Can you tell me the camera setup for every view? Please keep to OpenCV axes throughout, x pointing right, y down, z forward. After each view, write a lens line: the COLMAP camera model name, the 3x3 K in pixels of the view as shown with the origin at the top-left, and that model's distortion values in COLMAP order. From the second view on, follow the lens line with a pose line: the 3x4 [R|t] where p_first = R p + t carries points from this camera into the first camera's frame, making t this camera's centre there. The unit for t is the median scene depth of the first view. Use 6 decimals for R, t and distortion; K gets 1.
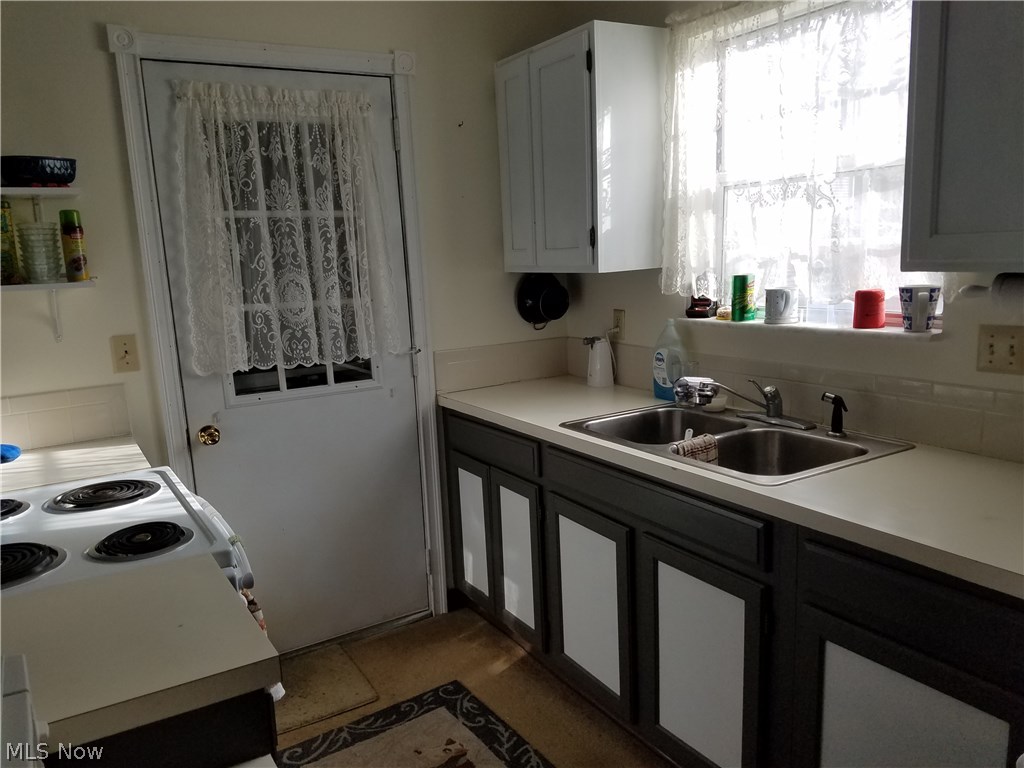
lens RADIAL K [[782.4, 0, 539.2], [0, 782.4, 388.0], [0, 0, 1]] dist [0.188550, -0.371215]
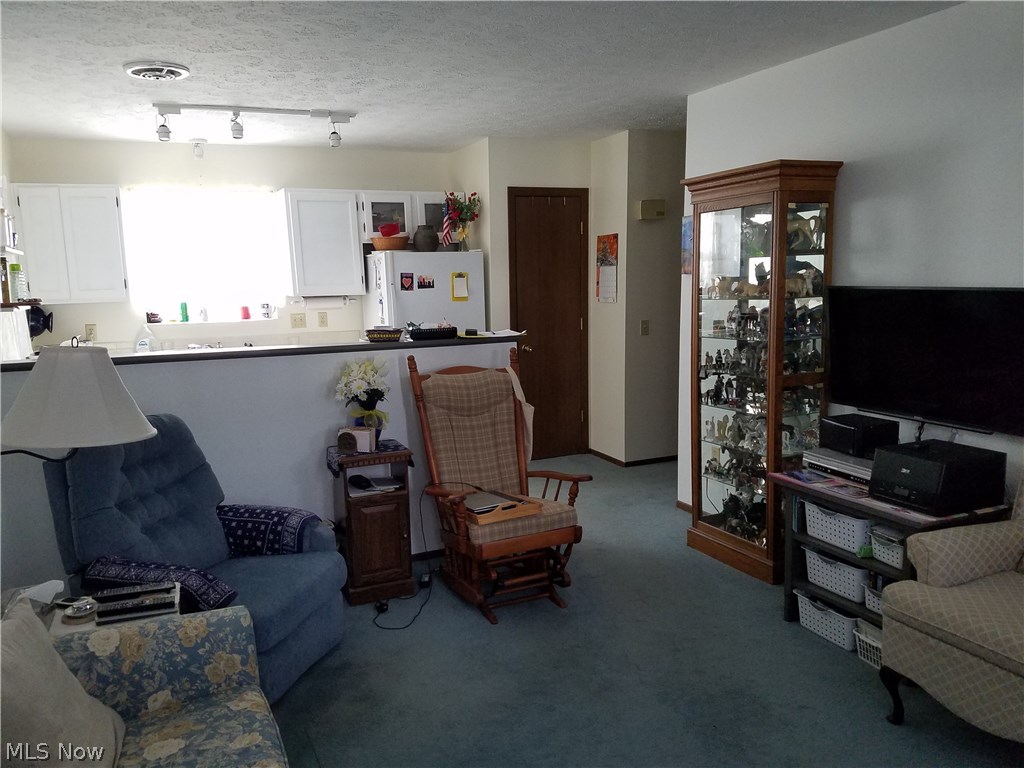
lens RADIAL K [[779.4, 0, 513.3], [0, 779.4, 388.9], [0, 0, 1]] dist [0.222468, -0.382395]
pose [[0.144988, -0.115695, 0.982646, -1.859193], [0.188878, 0.978113, 0.087292, 0.079091], [-0.971238, 0.172944, 0.163667, -0.252053]]
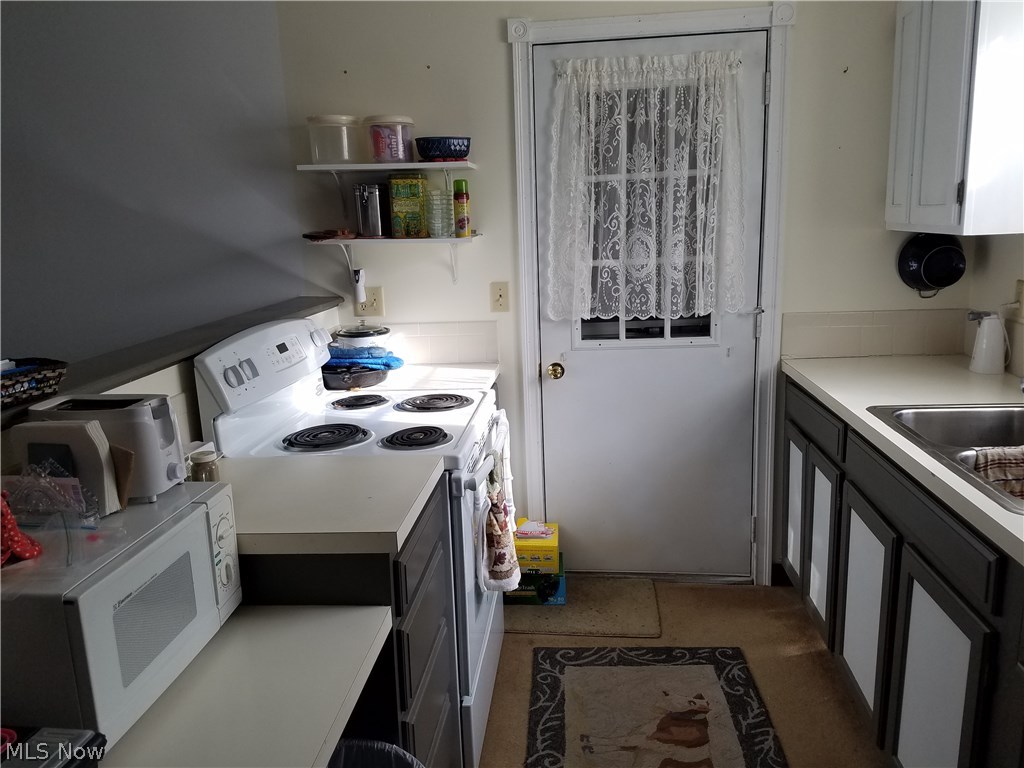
lens RADIAL K [[809.5, 0, 509.2], [0, 809.5, 379.4], [0, 0, 1]] dist [0.213882, -0.439695]
pose [[0.783748, 0.129789, -0.607366, 0.255151], [-0.099331, 0.991528, 0.083703, -0.021402], [0.613084, -0.005272, 0.790000, 0.013875]]
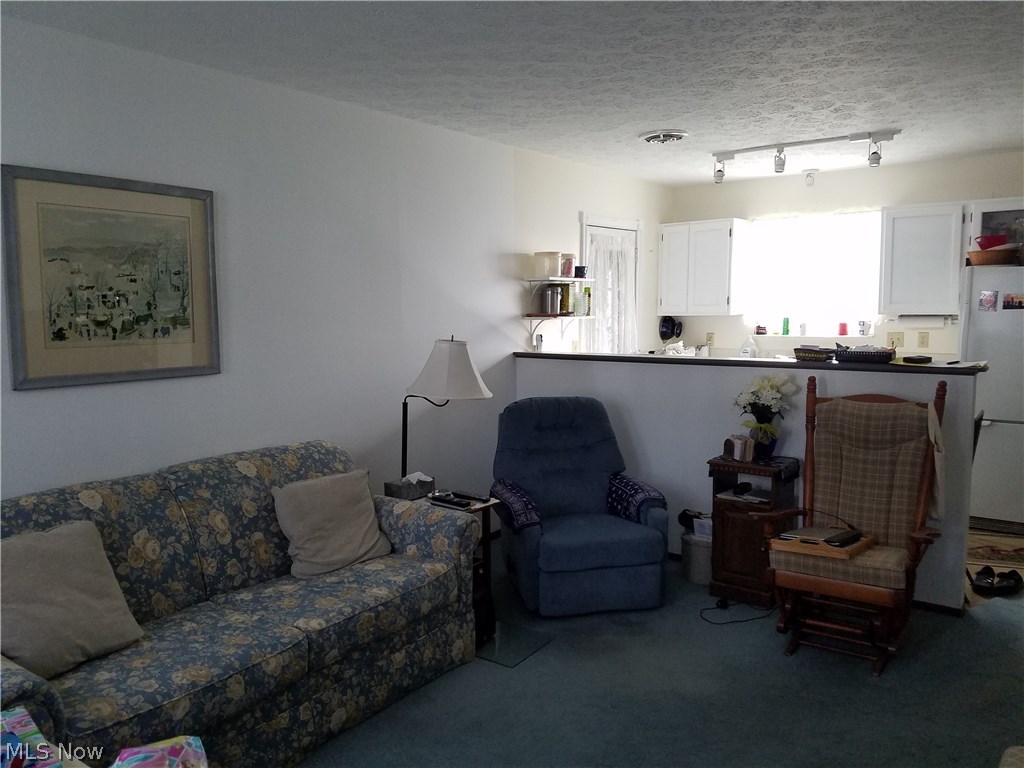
lens RADIAL K [[809.5, 0, 509.2], [0, 809.5, 379.4], [0, 0, 1]] dist [0.213882, -0.439695]
pose [[0.931150, -0.012729, 0.364414, -1.500918], [0.042910, 0.996272, -0.074845, 0.211686], [-0.362102, 0.085329, 0.928225, -1.088349]]
